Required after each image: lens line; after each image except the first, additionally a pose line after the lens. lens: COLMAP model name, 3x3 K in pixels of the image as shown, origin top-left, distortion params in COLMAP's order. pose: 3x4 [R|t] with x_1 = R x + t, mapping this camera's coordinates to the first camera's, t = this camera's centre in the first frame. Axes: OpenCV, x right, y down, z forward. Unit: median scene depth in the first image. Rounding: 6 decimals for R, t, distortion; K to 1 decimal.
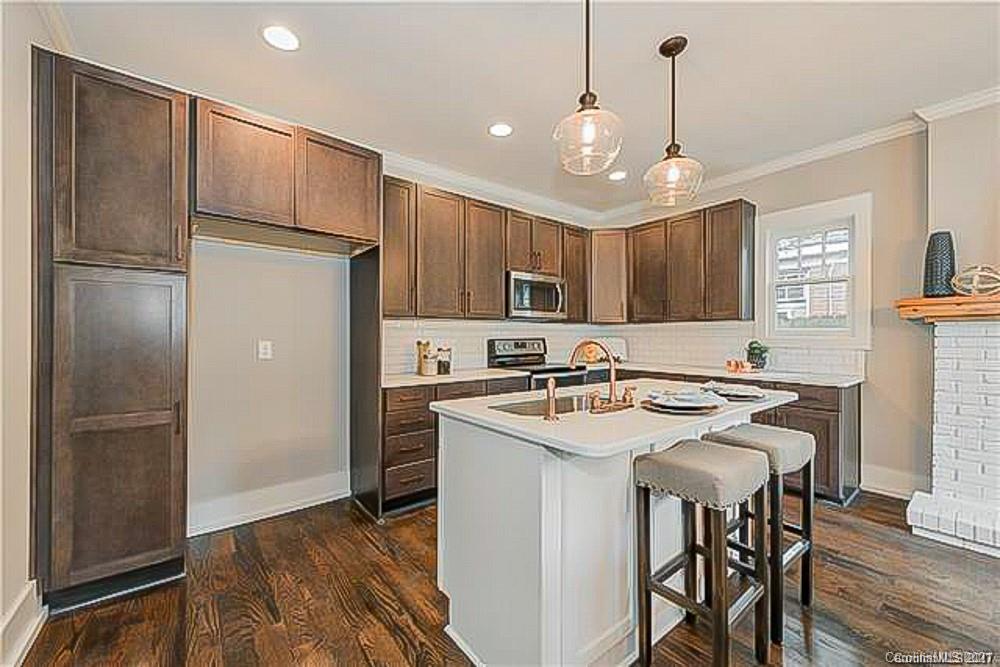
lens RADIAL K [[394.7, 0, 497.0], [0, 394.7, 335.8], [0, 0, 1]] dist [0.009960, -0.002759]
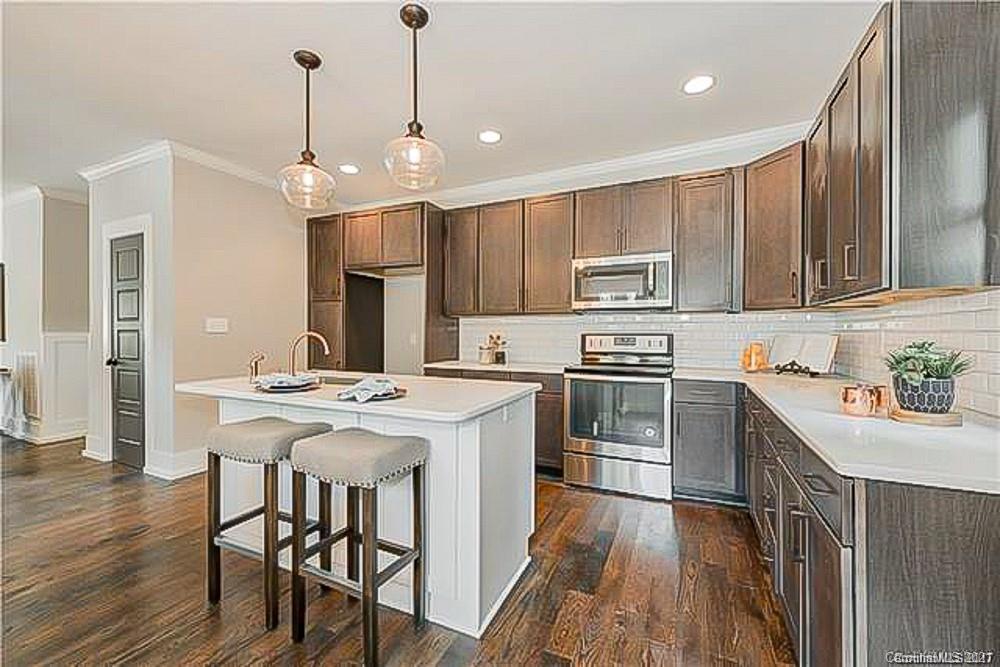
lens RADIAL K [[394.7, 0, 515.8], [0, 394.7, 332.7], [0, 0, 1]] dist [0.009960, -0.002759]
pose [[0.460394, -0.004362, -0.887704, 0.913469], [-0.001355, 0.999983, -0.005617, 0.013434], [0.887714, 0.003789, 0.460381, 0.514451]]
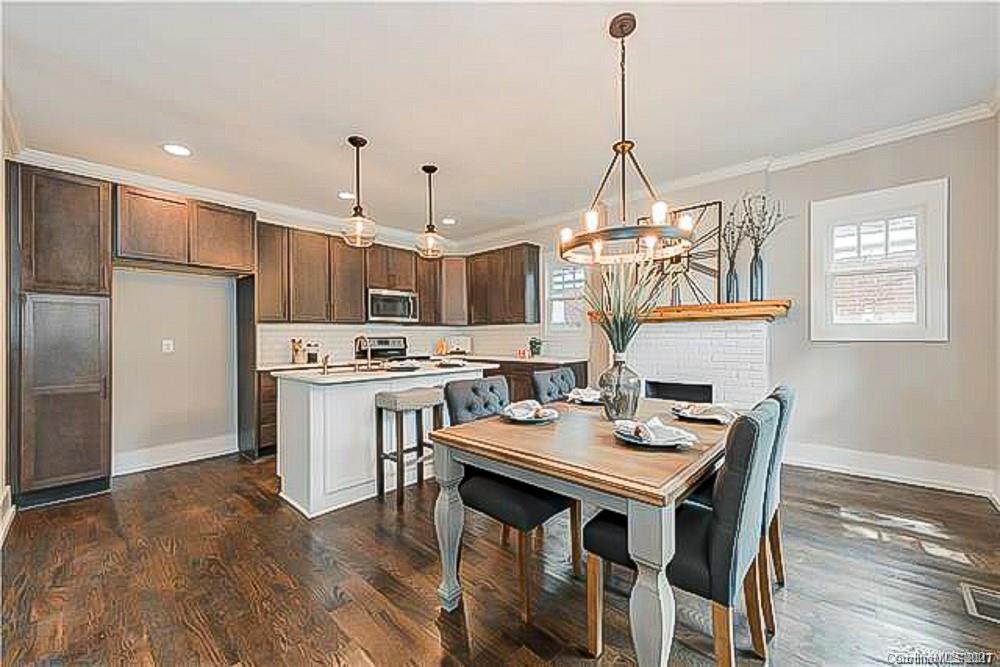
lens RADIAL K [[394.7, 0, 501.8], [0, 394.7, 336.0], [0, 0, 1]] dist [0.009960, -0.002759]
pose [[0.986130, -0.008484, 0.165760, 0.299664], [0.008798, 0.999961, -0.001164, 0.010050], [-0.165744, 0.002606, 0.986165, -0.501209]]
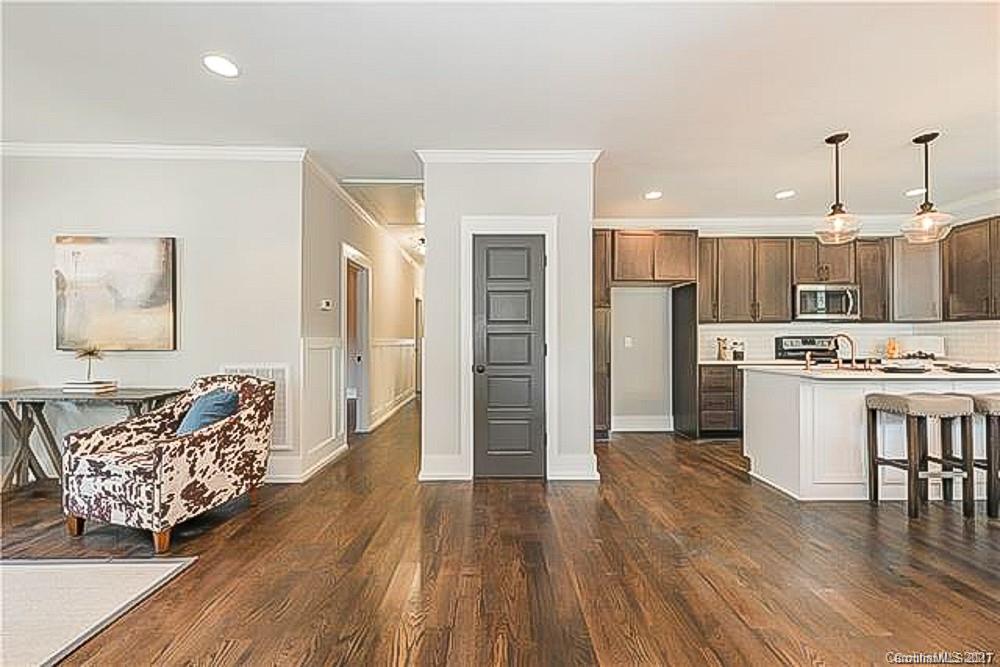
lens RADIAL K [[394.7, 0, 488.9], [0, 394.7, 336.6], [0, 0, 1]] dist [0.009960, -0.002759]
pose [[0.791254, -0.006452, -0.611454, 0.035009], [0.003661, 0.999976, -0.005813, 0.013775], [0.611477, 0.002361, 0.791259, -0.768133]]
